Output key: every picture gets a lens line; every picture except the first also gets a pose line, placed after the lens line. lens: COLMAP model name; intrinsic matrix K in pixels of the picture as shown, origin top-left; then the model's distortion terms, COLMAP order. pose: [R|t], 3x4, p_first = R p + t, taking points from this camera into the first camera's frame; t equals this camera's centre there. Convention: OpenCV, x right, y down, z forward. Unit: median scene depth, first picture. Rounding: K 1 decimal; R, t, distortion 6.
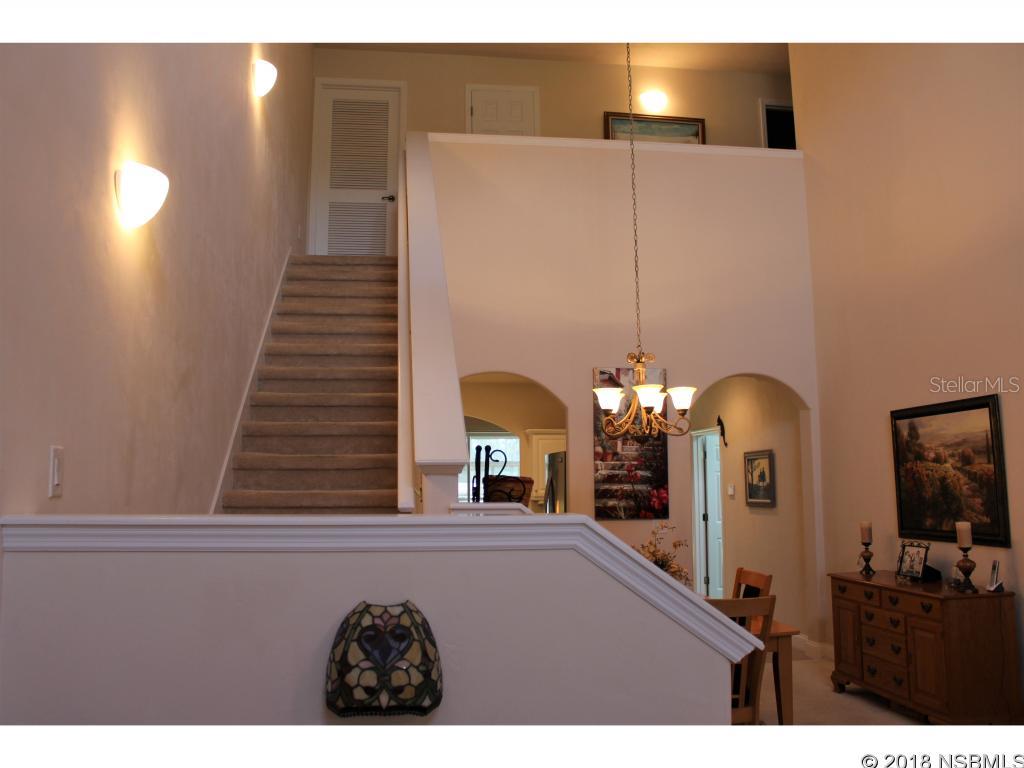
lens RADIAL K [[901.4, 0, 512.0], [0, 901.4, 384.0], [0, 0, 1]] dist [-0.068859, -0.000564]
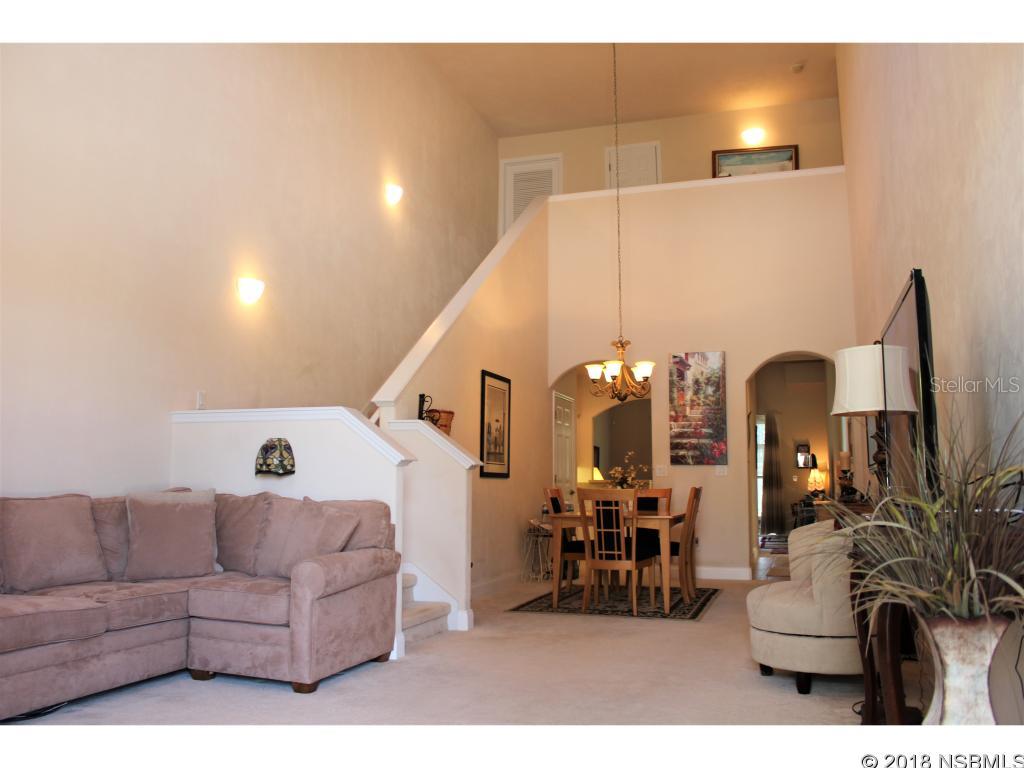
lens RADIAL K [[901.4, 0, 512.0], [0, 901.4, 384.0], [0, 0, 1]] dist [-0.068859, -0.000564]
pose [[0.898001, -0.041364, -0.438044, 0.474192], [0.038746, 0.999138, -0.014916, 0.039318], [0.438283, -0.003578, 0.898830, -0.321391]]
